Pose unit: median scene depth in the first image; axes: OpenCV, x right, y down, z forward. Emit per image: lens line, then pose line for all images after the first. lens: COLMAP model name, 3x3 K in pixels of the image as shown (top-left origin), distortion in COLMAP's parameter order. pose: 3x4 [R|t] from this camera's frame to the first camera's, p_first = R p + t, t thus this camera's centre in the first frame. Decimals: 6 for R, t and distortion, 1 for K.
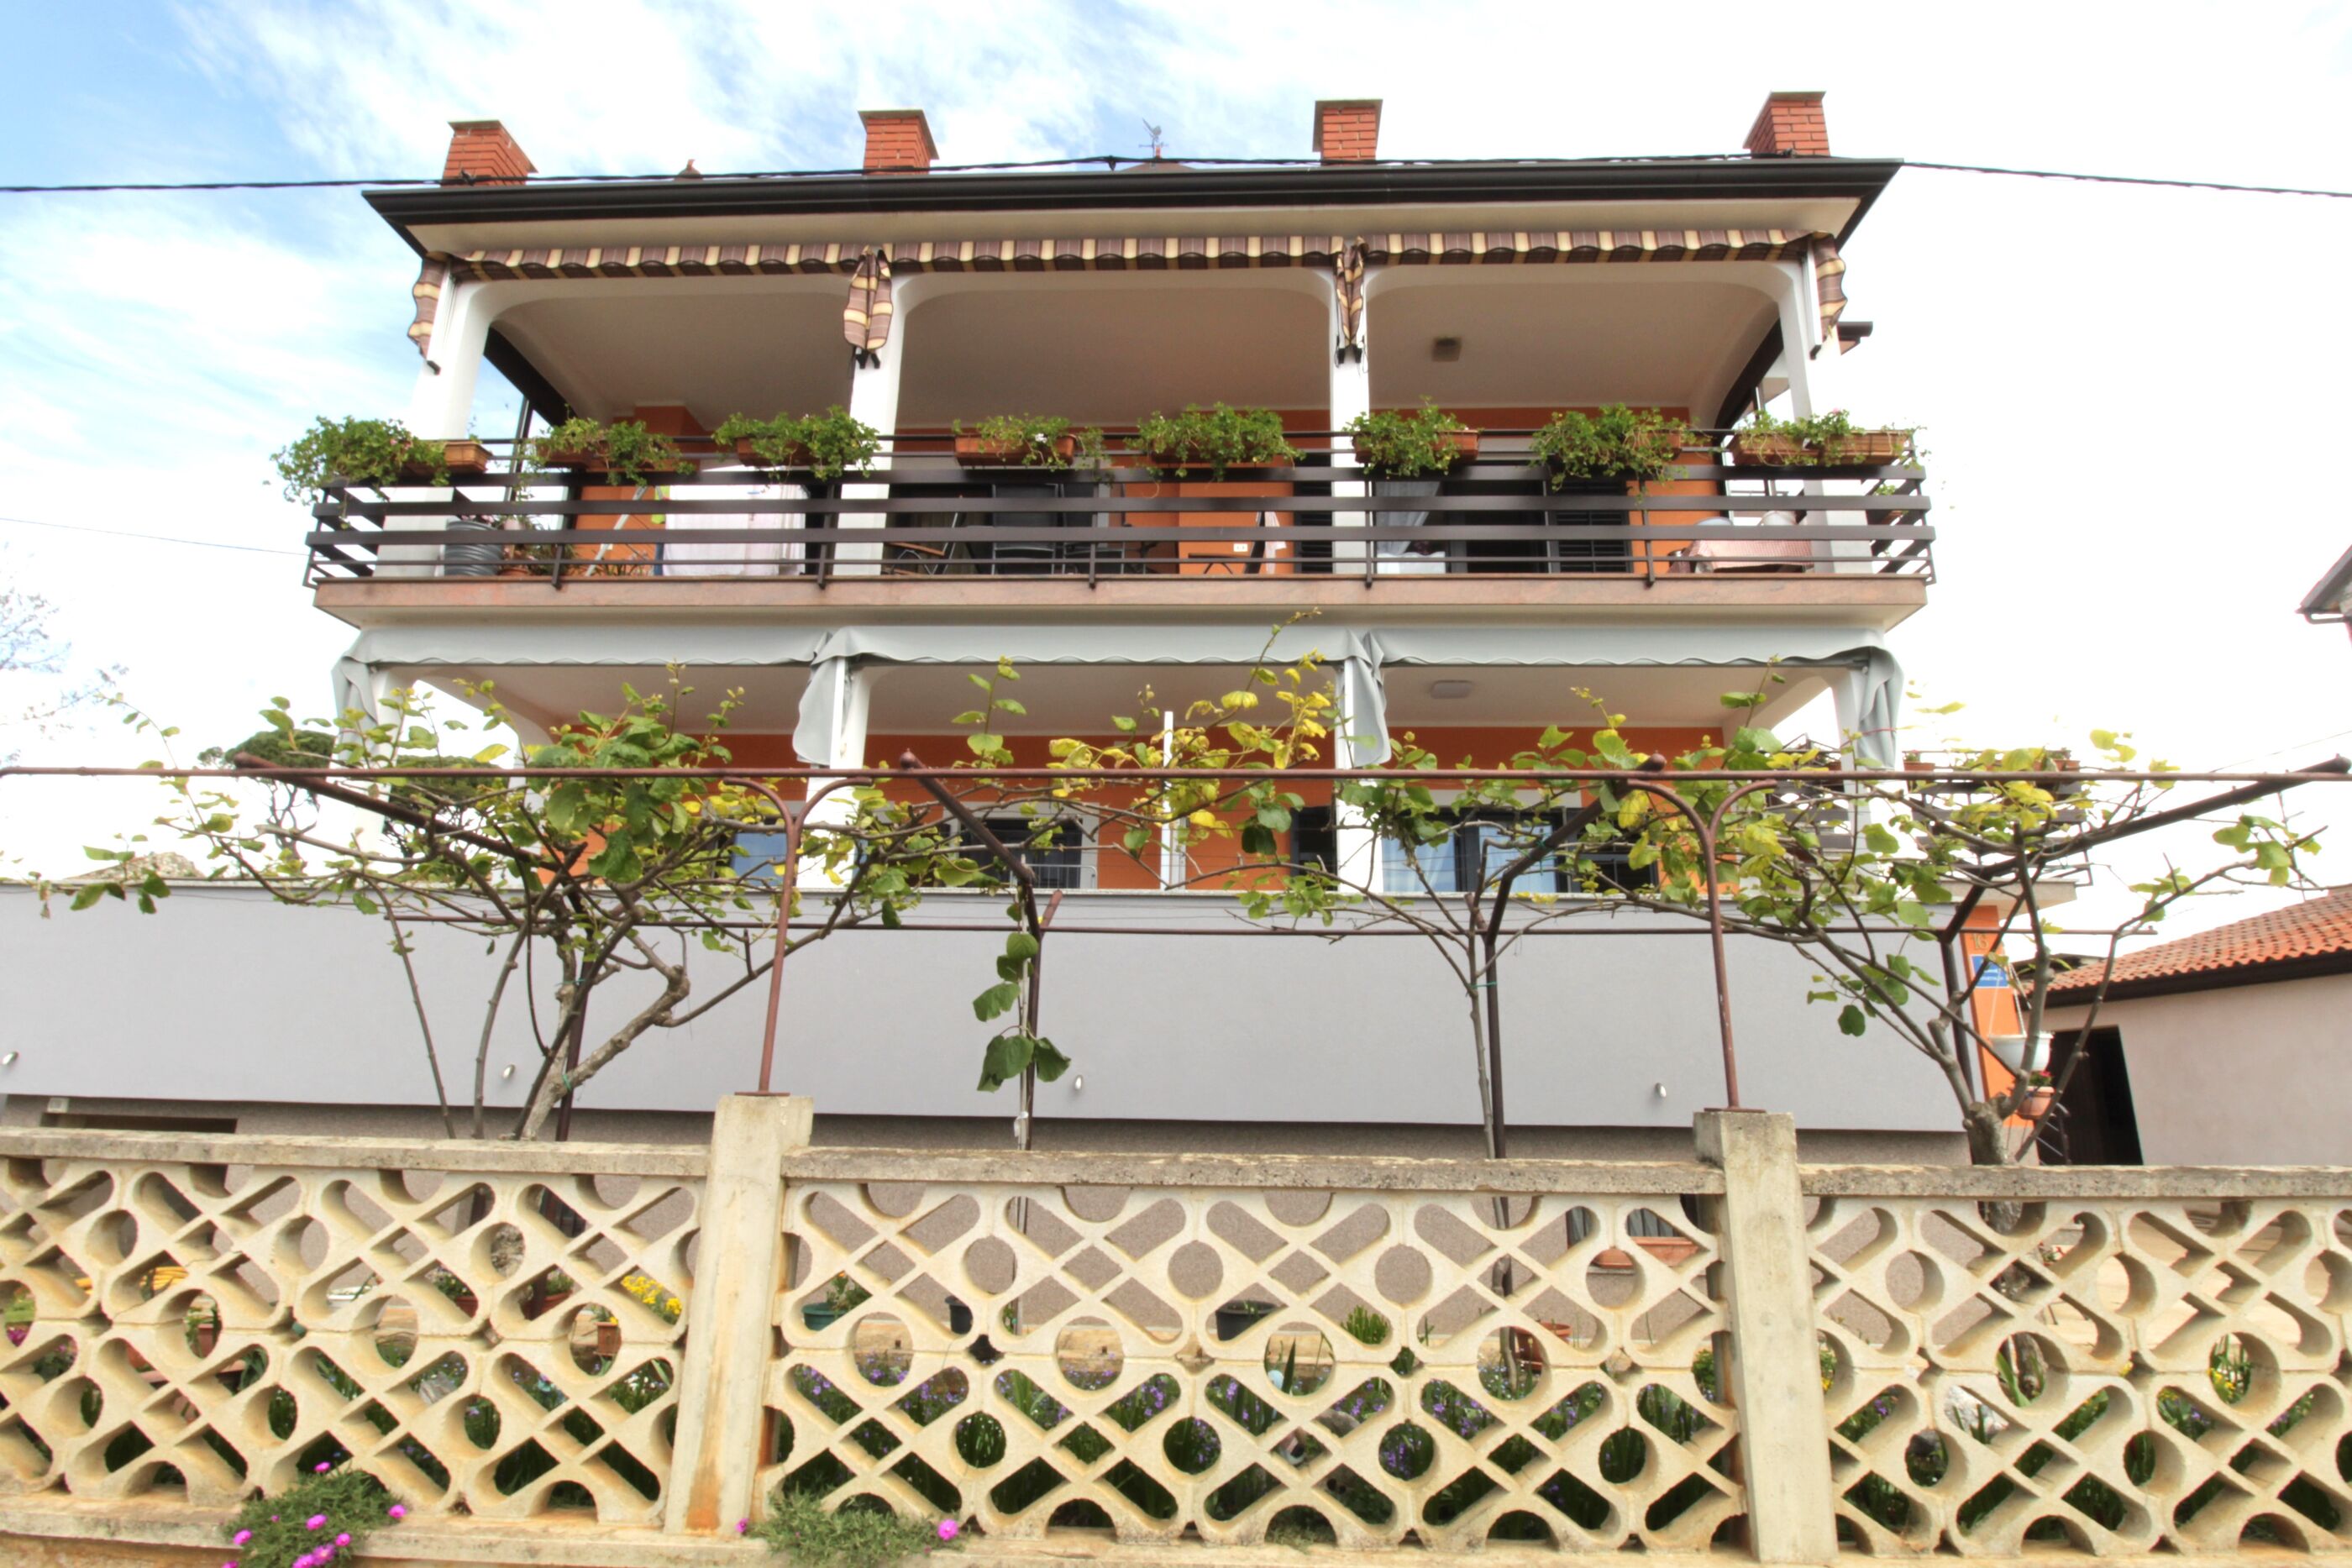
lens RADIAL K [[1167.8, 0, 1176.0], [0, 1167.8, 786.6], [0, 0, 1]] dist [-0.010653, -0.007435]
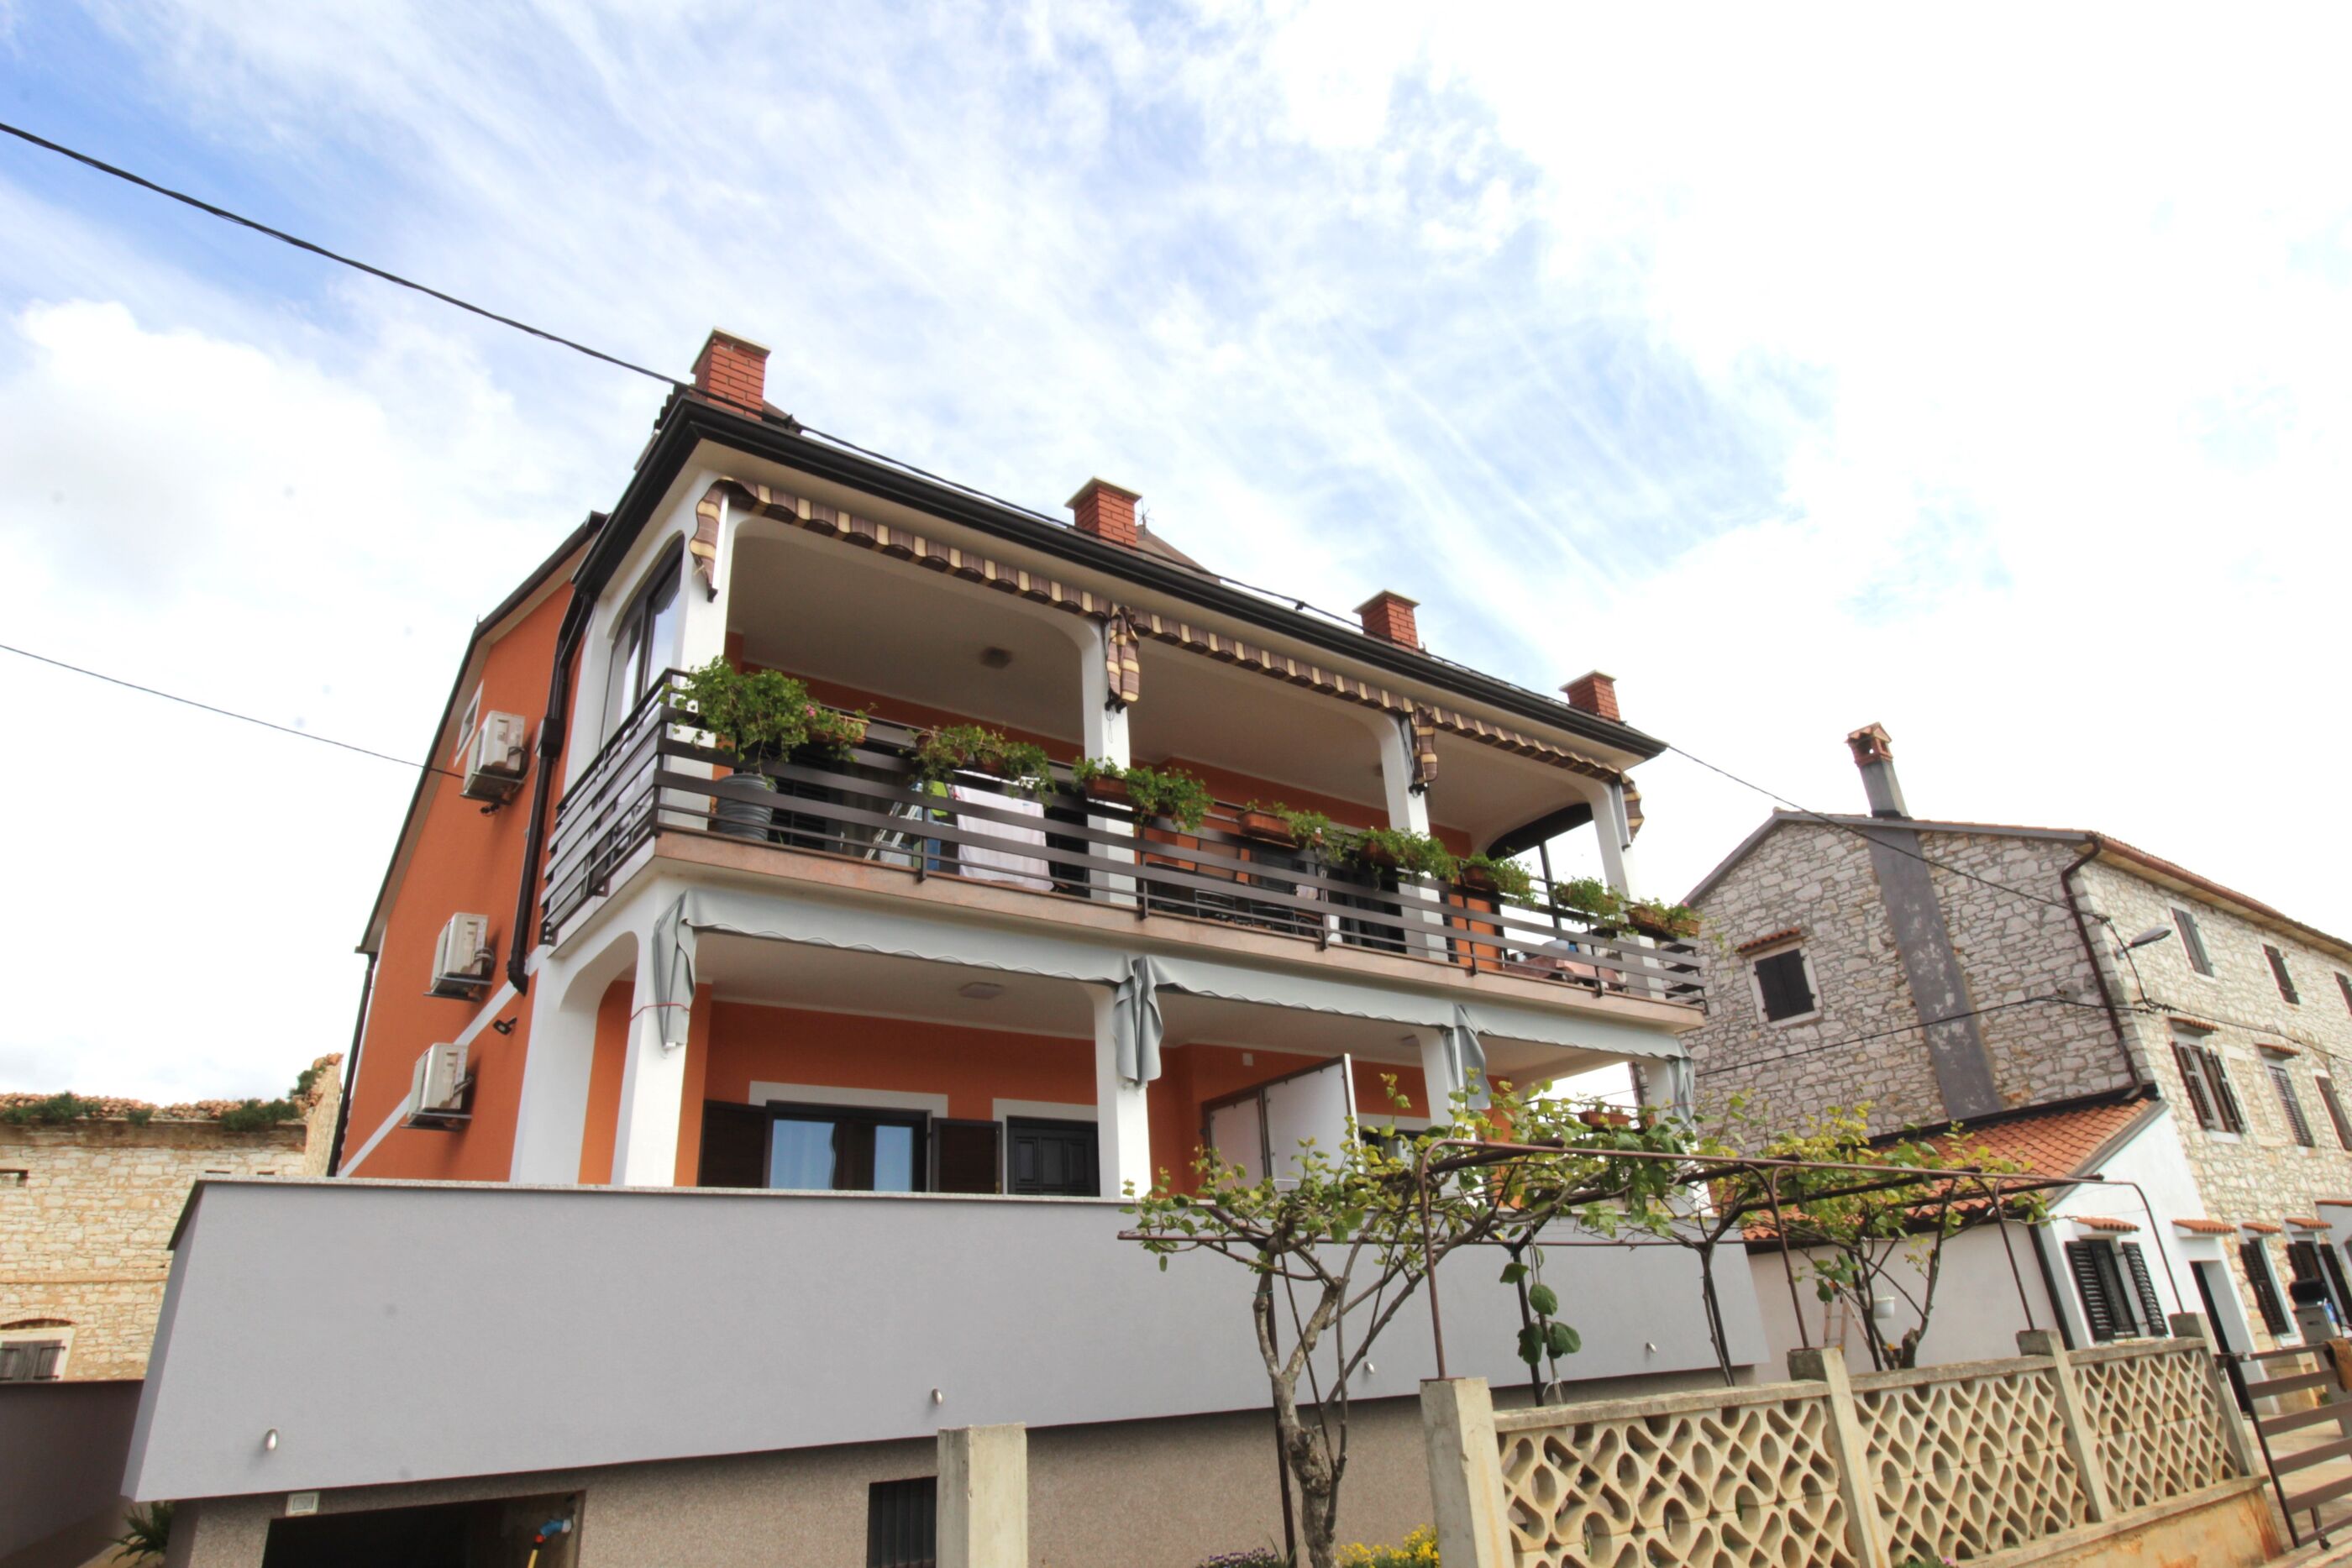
lens RADIAL K [[1359.8, 0, 1174.4], [0, 1359.8, 794.4], [0, 0, 1]] dist [-0.015165, -0.000095]
pose [[0.774249, 0.190234, 0.603613, -1.256483], [-0.082576, 0.975968, -0.201665, -0.032386], [-0.627471, 0.106295, 0.771351, -0.040325]]
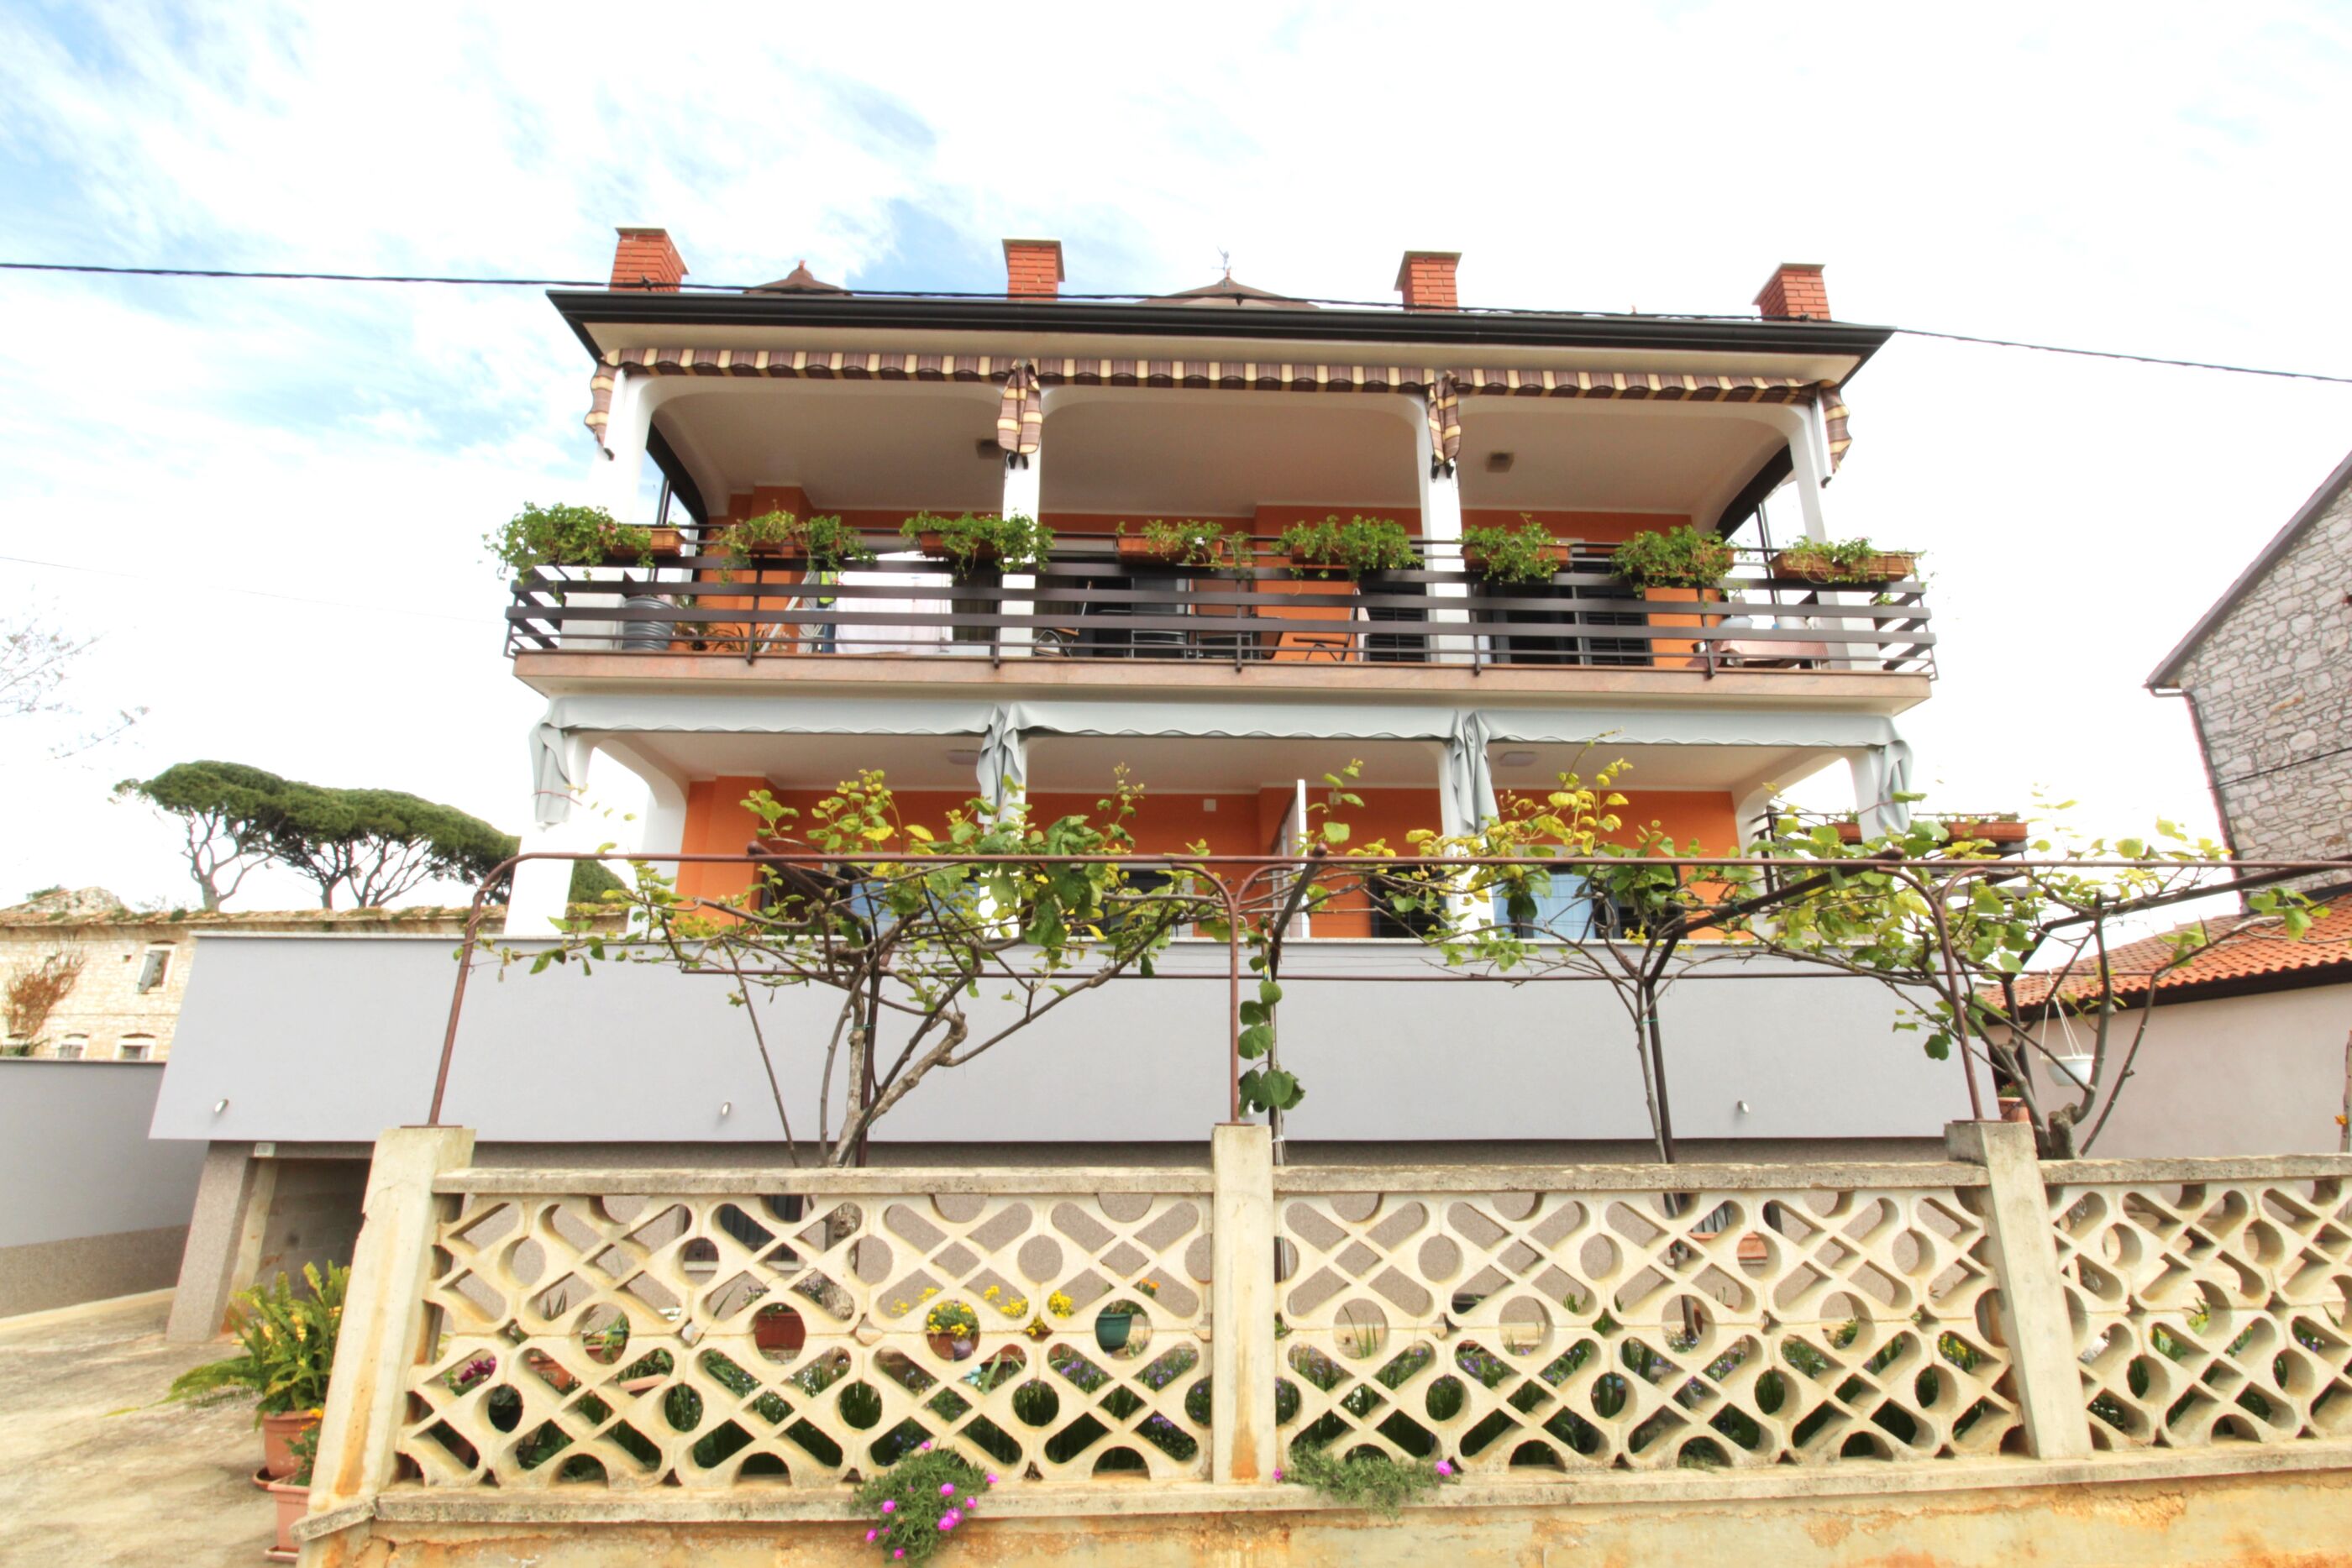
lens RADIAL K [[1109.9, 0, 1177.7], [0, 1109.9, 791.0], [0, 0, 1]] dist [-0.011632, -0.007132]
pose [[0.996529, 0.006577, 0.082990, -0.251597], [-0.004249, 0.999594, -0.028188, -0.026535], [-0.083142, 0.027738, 0.996152, -0.082157]]
